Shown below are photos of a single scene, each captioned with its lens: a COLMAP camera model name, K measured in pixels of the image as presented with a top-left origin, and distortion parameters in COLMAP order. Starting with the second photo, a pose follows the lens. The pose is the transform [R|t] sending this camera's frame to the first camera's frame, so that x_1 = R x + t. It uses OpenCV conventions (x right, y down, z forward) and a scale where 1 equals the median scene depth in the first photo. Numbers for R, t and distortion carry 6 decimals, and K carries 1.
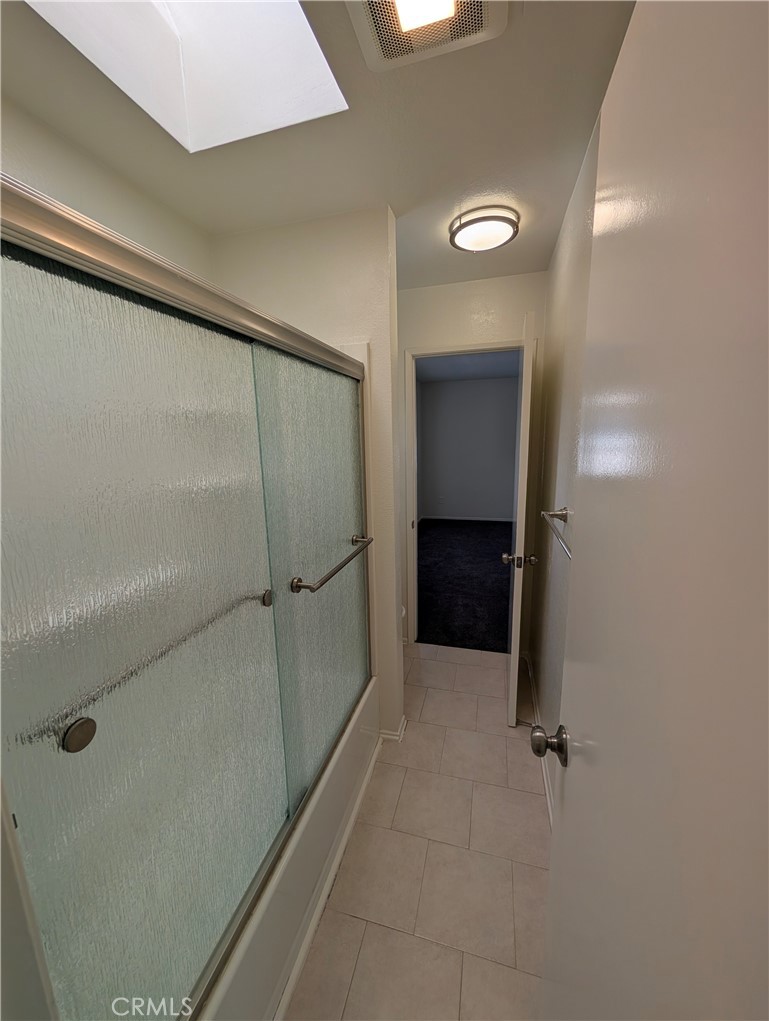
lens RADIAL K [[386.1, 0, 384.5], [0, 386.1, 510.5], [0, 0, 1]] dist [0.000412, -0.000004]
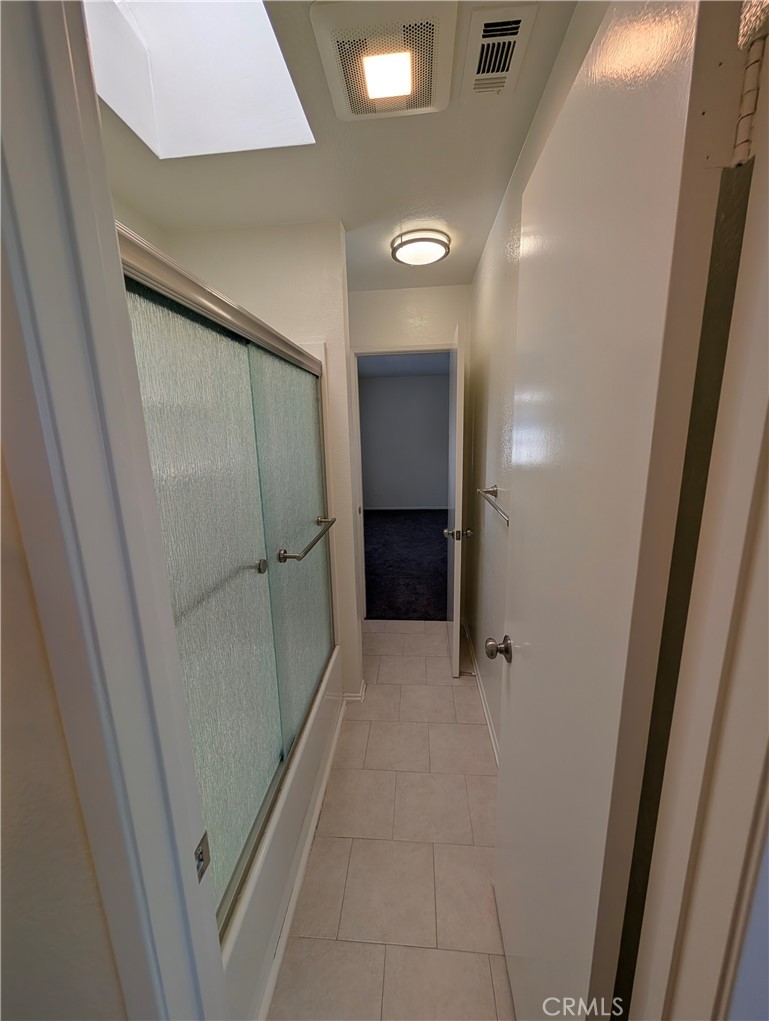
lens RADIAL K [[386.1, 0, 384.5], [0, 386.1, 510.5], [0, 0, 1]] dist [0.000412, -0.000004]
pose [[0.982028, -0.039245, 0.184609, -0.096274], [0.036772, 0.999182, 0.016802, 0.034773], [-0.185118, -0.009712, 0.982668, -0.126030]]
